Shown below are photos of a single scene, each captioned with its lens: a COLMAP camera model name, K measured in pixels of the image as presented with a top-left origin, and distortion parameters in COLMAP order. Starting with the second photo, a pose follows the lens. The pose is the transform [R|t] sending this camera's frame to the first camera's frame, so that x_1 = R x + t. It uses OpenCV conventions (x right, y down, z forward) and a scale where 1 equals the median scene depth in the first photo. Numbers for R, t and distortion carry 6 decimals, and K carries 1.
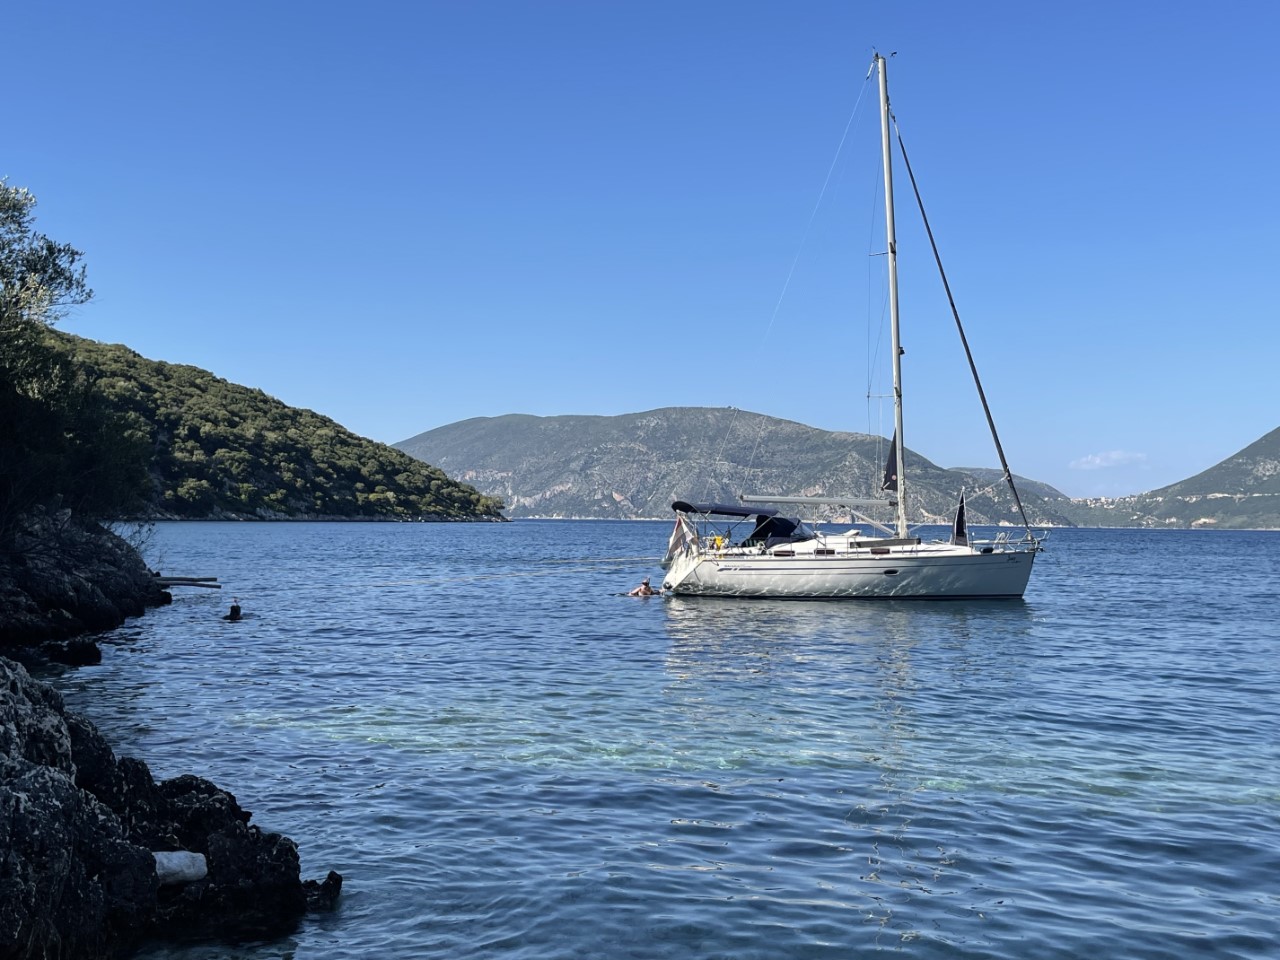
lens RADIAL K [[1503.8, 0, 660.8], [0, 1503.8, 499.4], [0, 0, 1]] dist [0.086809, 0.000000]
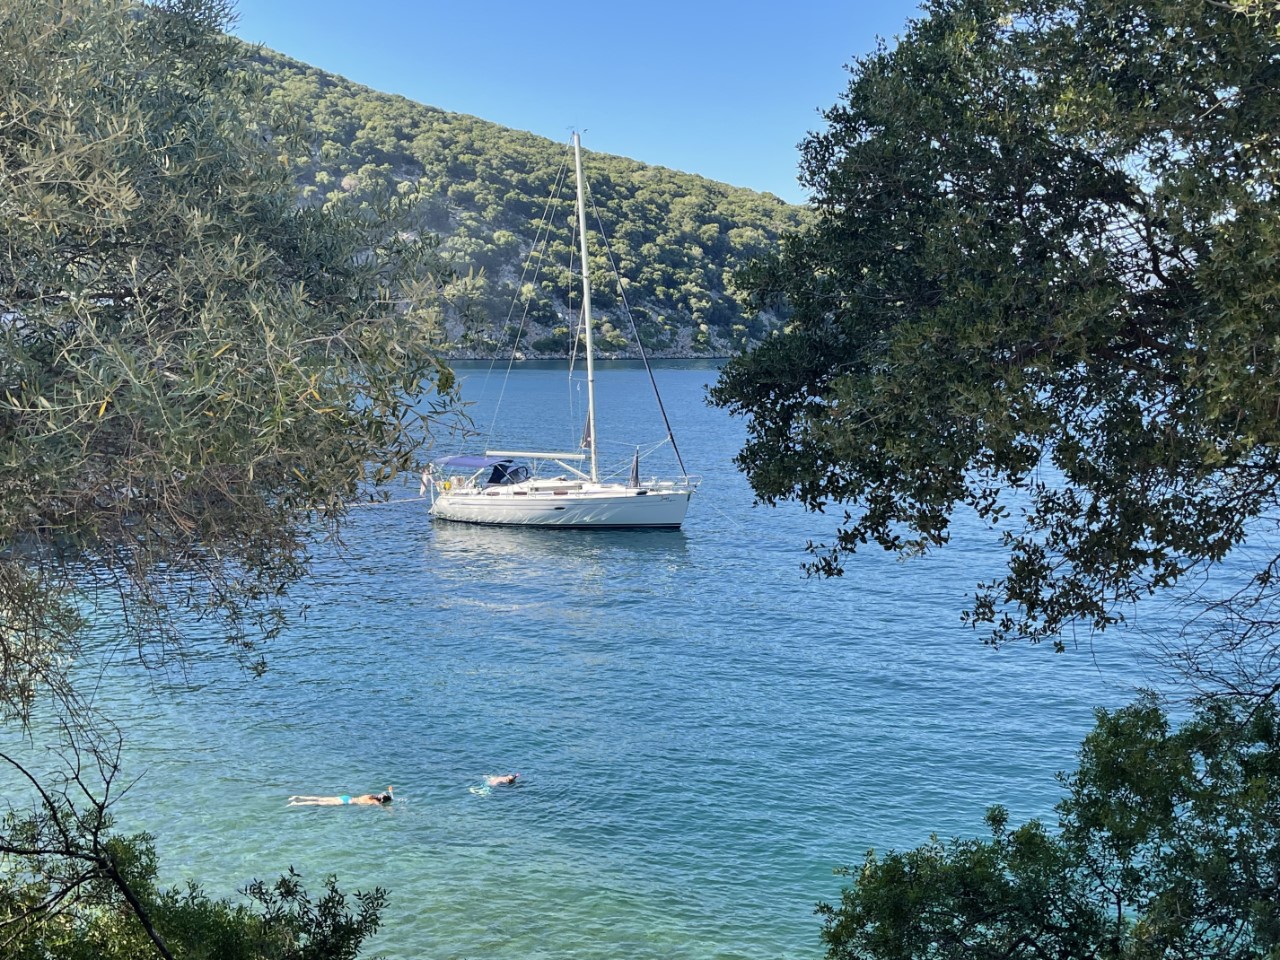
lens RADIAL K [[1468.2, 0, 641.4], [0, 1468.2, 481.1], [0, 0, 1]] dist [0.006917, 0.000000]
pose [[0.886062, 0.031607, -0.462487, 0.098298], [0.021024, 0.993906, 0.108203, -0.014418], [0.463089, -0.105598, 0.879999, -0.020960]]
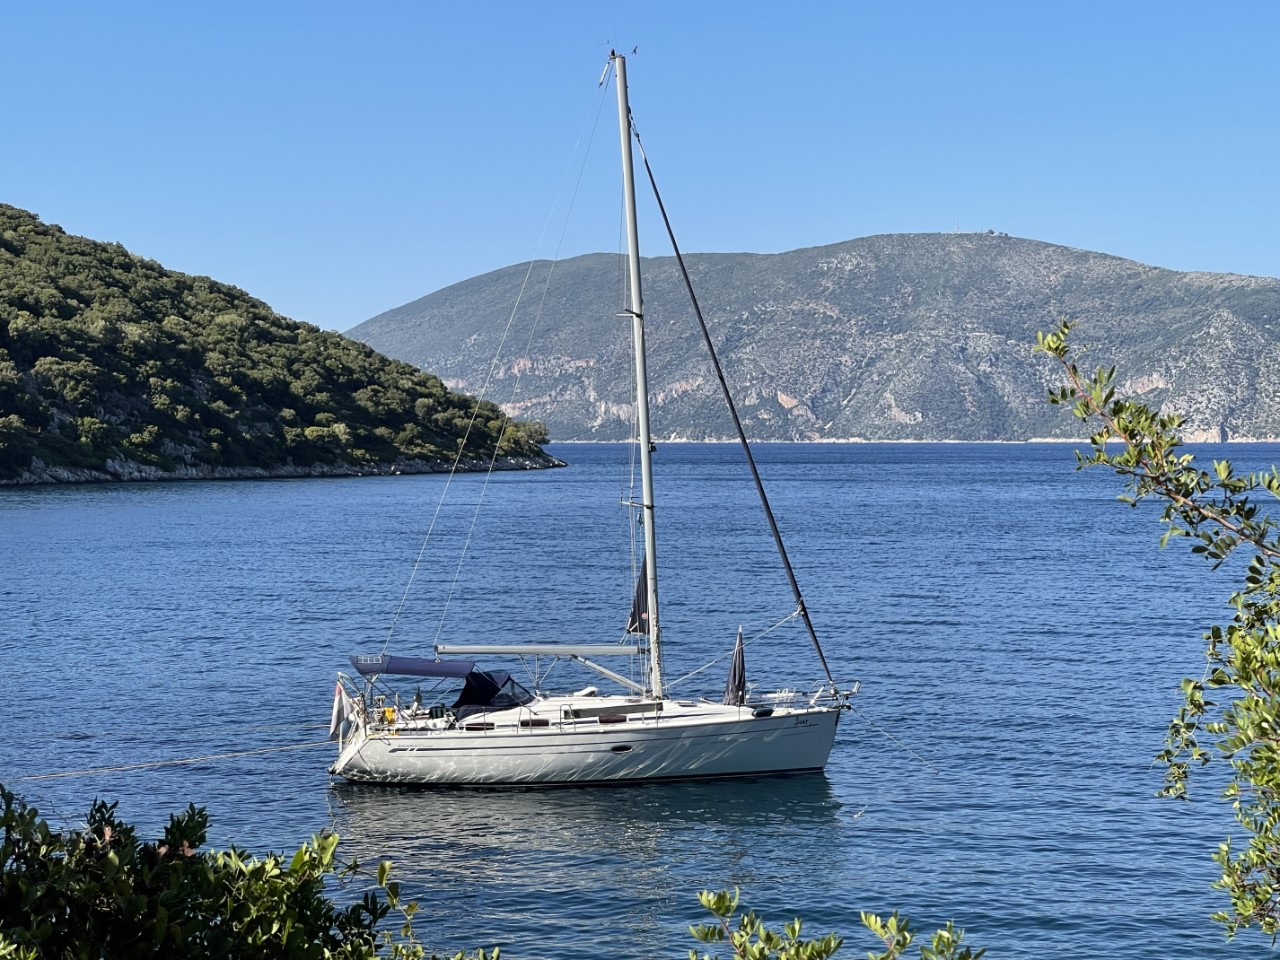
lens RADIAL K [[2760.4, 0, 635.9], [0, 2760.4, 473.5], [0, 0, 1]] dist [0.295937, 0.000000]
pose [[0.995434, -0.014980, -0.094267, 0.033462], [0.017767, 0.999427, 0.028795, -0.014909], [0.093782, -0.030338, 0.995130, -0.044112]]
